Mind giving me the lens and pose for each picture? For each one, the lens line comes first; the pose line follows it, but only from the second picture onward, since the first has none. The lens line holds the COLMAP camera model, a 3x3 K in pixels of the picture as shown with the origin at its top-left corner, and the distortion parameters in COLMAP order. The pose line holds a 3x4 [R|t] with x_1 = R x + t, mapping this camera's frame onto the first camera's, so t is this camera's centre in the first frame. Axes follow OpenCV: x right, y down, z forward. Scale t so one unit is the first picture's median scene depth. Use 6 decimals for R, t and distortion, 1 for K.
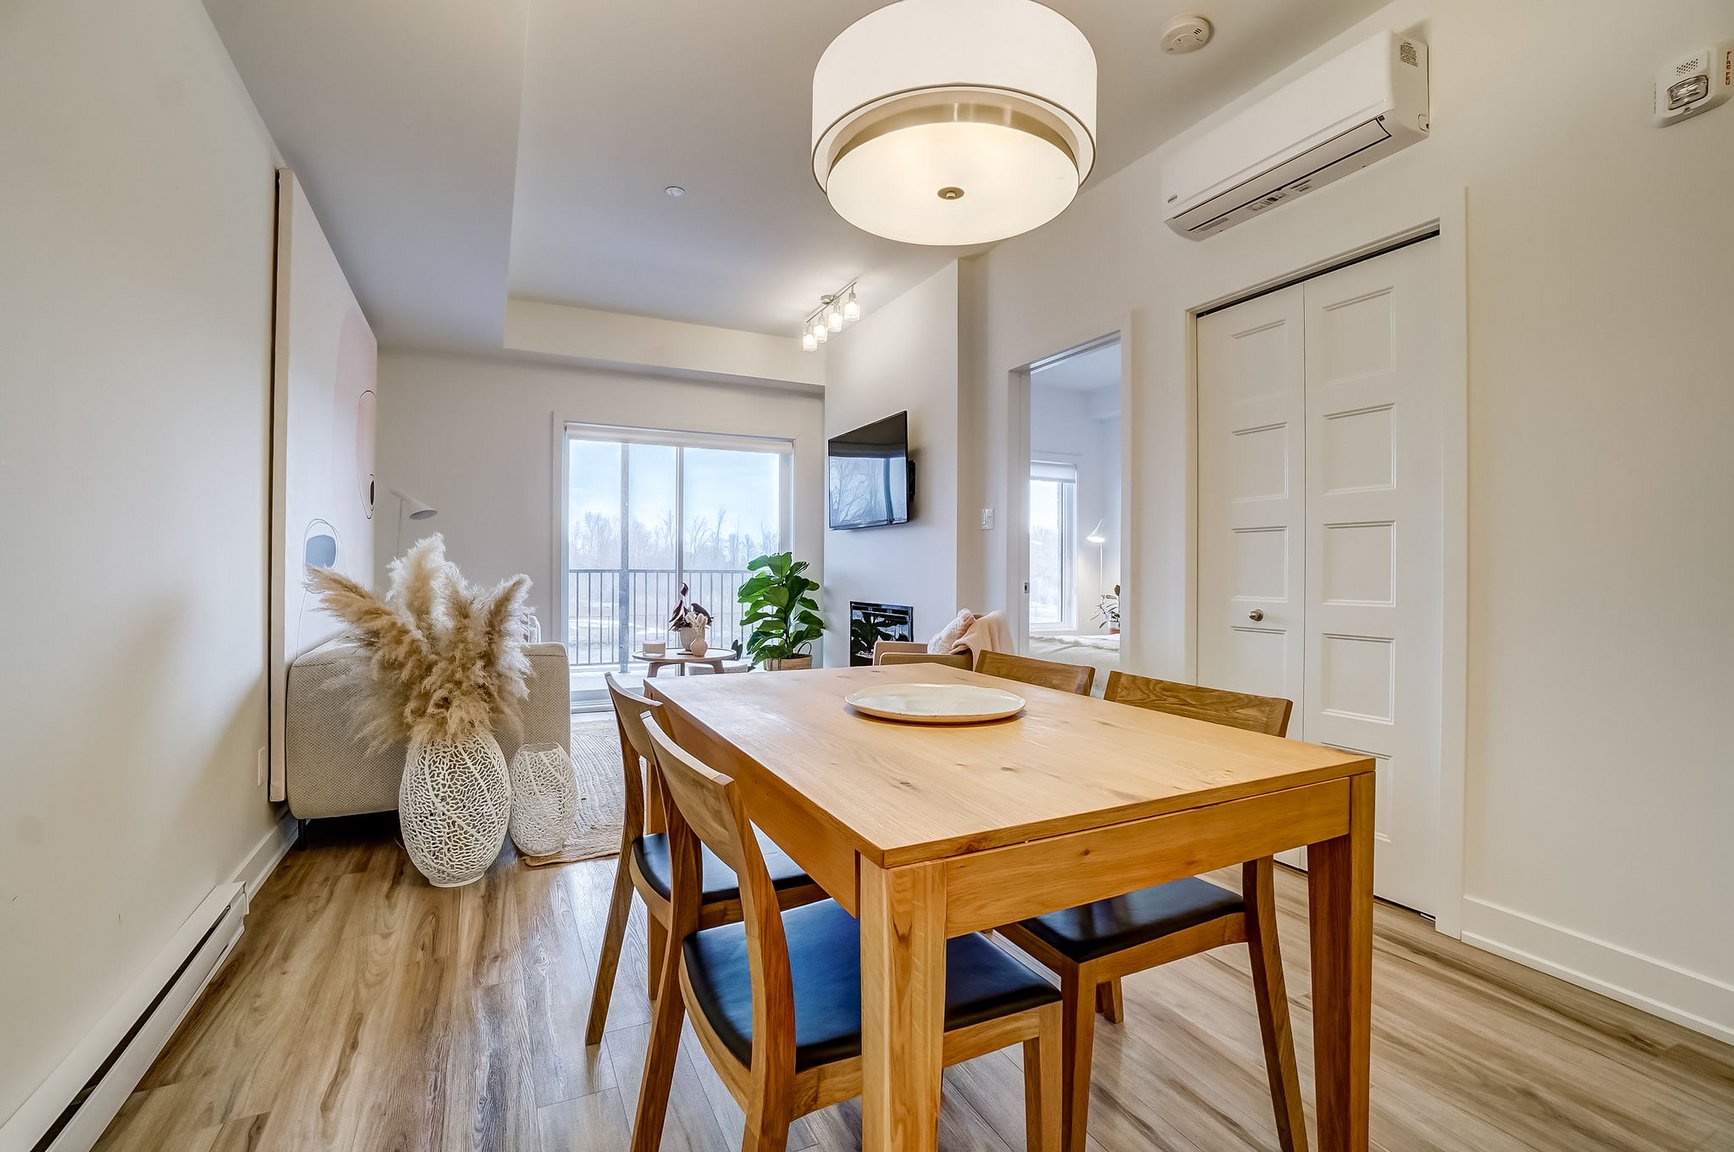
lens RADIAL K [[769.9, 0, 843.9], [0, 769.9, 574.3], [0, 0, 1]] dist [-0.059124, 0.023589]
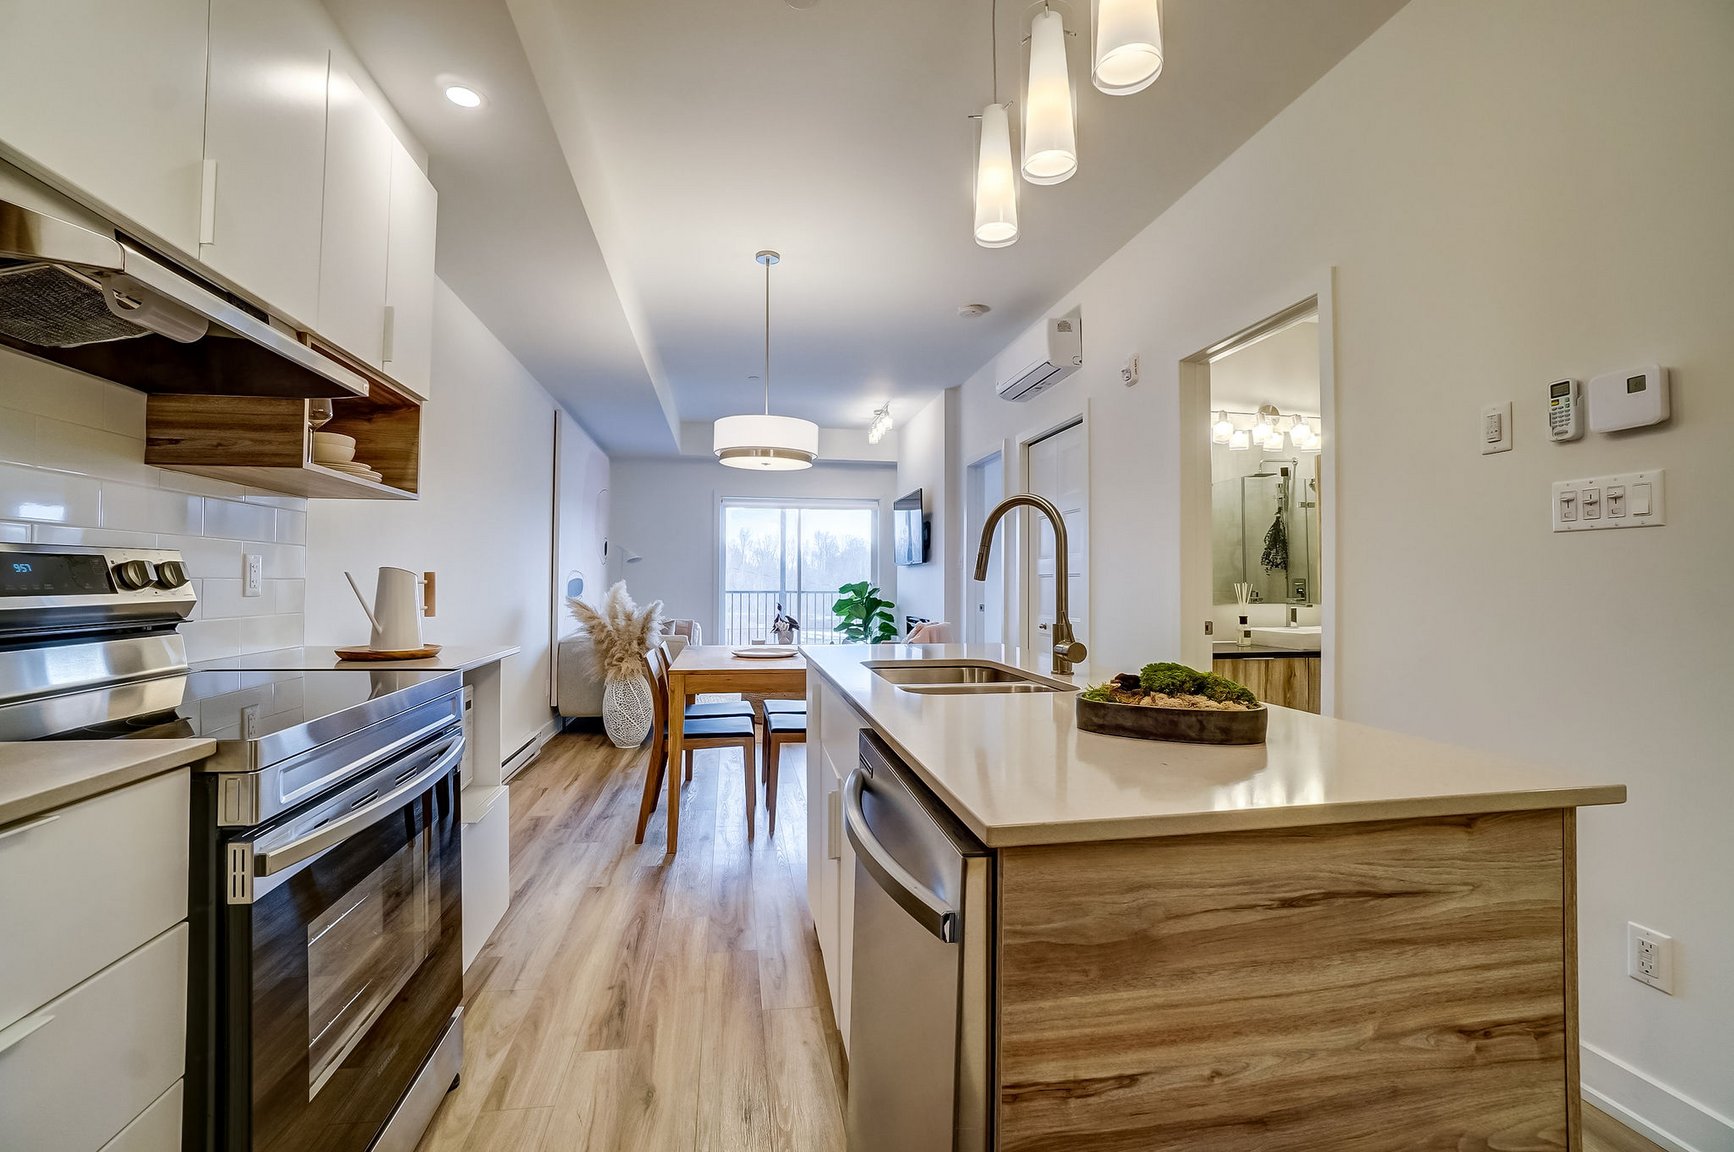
lens RADIAL K [[769.9, 0, 843.9], [0, 769.9, 574.3], [0, 0, 1]] dist [-0.059124, 0.023589]
pose [[0.956749, -0.004343, -0.290881, 0.654244], [-0.001096, 0.999828, -0.018533, -0.031861], [0.290912, 0.018050, 0.956580, -0.829618]]
